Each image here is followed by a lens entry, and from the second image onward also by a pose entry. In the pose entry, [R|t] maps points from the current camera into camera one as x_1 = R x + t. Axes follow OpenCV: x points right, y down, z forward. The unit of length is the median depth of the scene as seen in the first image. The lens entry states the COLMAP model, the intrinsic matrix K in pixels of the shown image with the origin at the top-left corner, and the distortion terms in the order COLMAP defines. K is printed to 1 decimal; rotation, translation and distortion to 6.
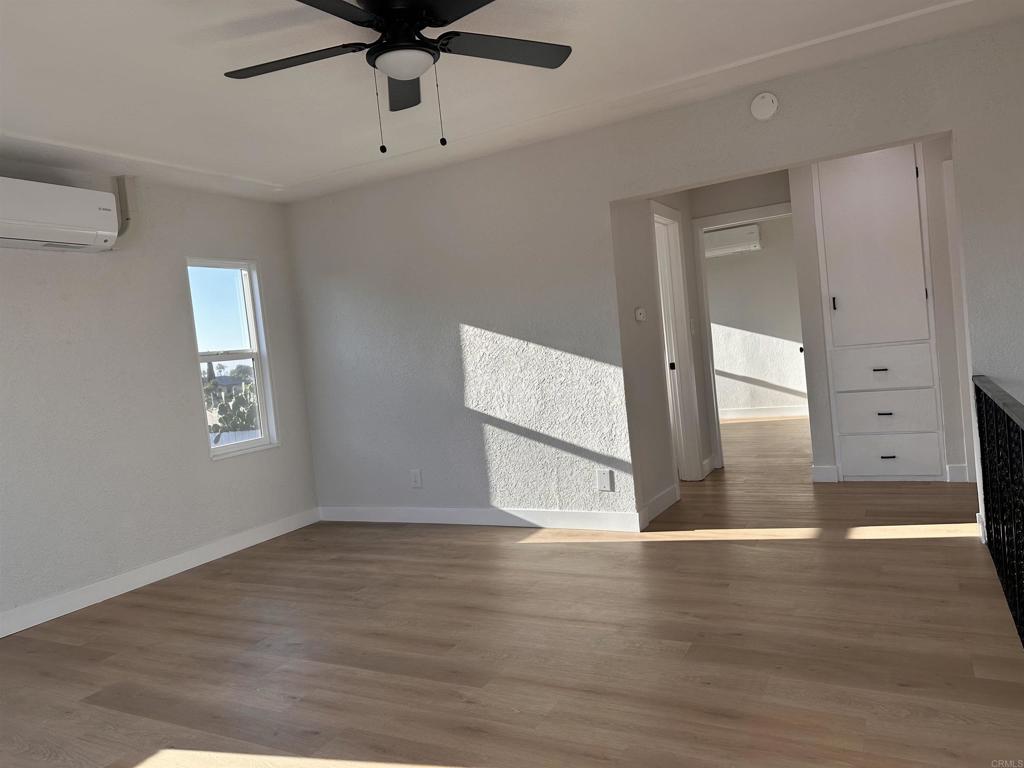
lens RADIAL K [[708.6, 0, 512.0], [0, 708.6, 384.0], [0, 0, 1]] dist [0.116429, -0.170076]
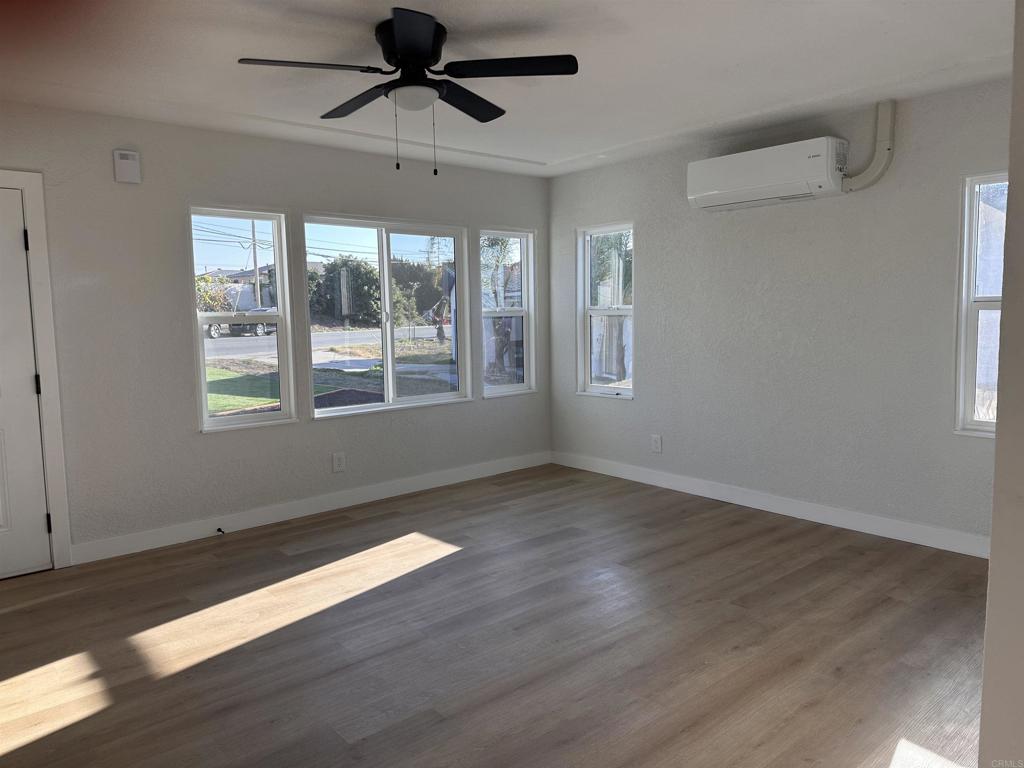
lens RADIAL K [[709.7, 0, 514.4], [0, 709.7, 392.4], [0, 0, 1]] dist [0.123484, -0.170706]
pose [[-0.342773, 0.217803, -0.913821, 0.530116], [0.003744, 0.973061, 0.230518, -0.140207], [0.939411, 0.075594, -0.334354, 0.880050]]
